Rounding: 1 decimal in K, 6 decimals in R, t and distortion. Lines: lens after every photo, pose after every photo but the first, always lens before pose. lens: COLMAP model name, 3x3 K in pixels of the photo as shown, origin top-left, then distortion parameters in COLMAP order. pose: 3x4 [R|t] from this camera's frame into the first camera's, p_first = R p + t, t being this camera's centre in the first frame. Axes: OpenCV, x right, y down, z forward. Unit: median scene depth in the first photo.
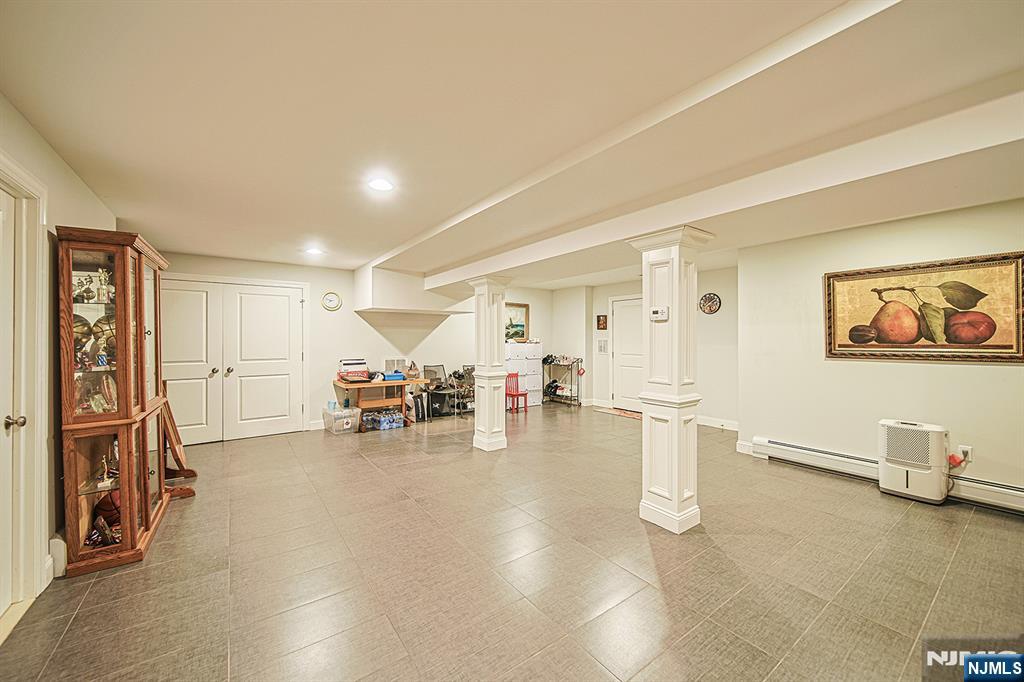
lens RADIAL K [[383.9, 0, 507.5], [0, 383.9, 342.8], [0, 0, 1]] dist [0.000191, -0.001754]
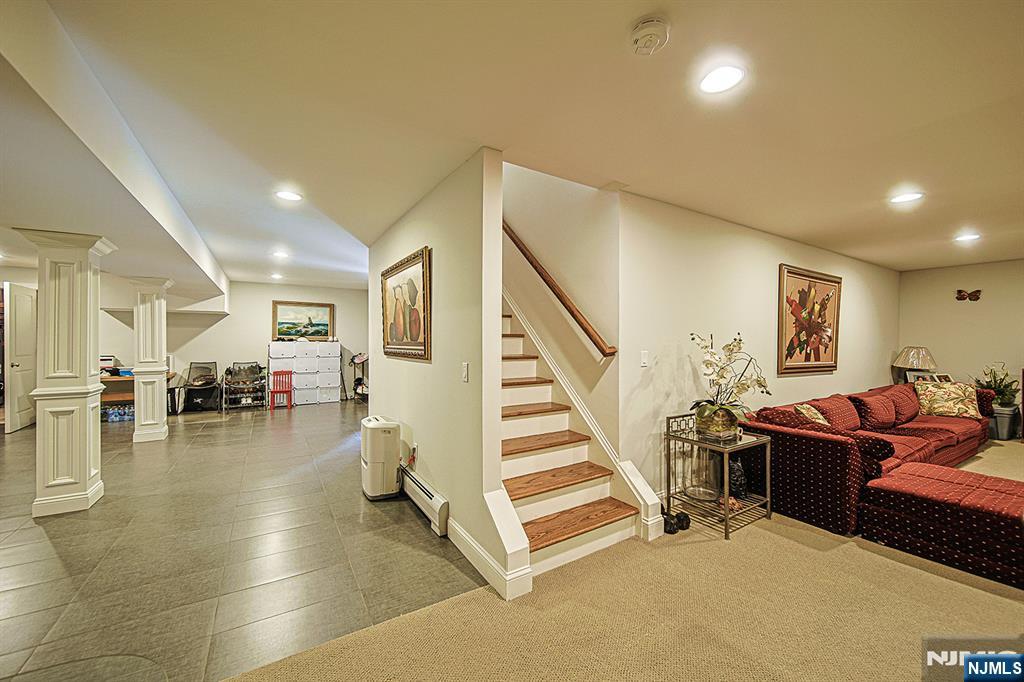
lens RADIAL K [[383.9, 0, 514.4], [0, 383.9, 339.1], [0, 0, 1]] dist [0.000191, -0.001754]
pose [[0.999471, 0.005905, -0.031972, 0.671699], [-0.006325, 0.999895, -0.013053, 0.004549], [0.031892, 0.013248, 0.999404, -0.016316]]
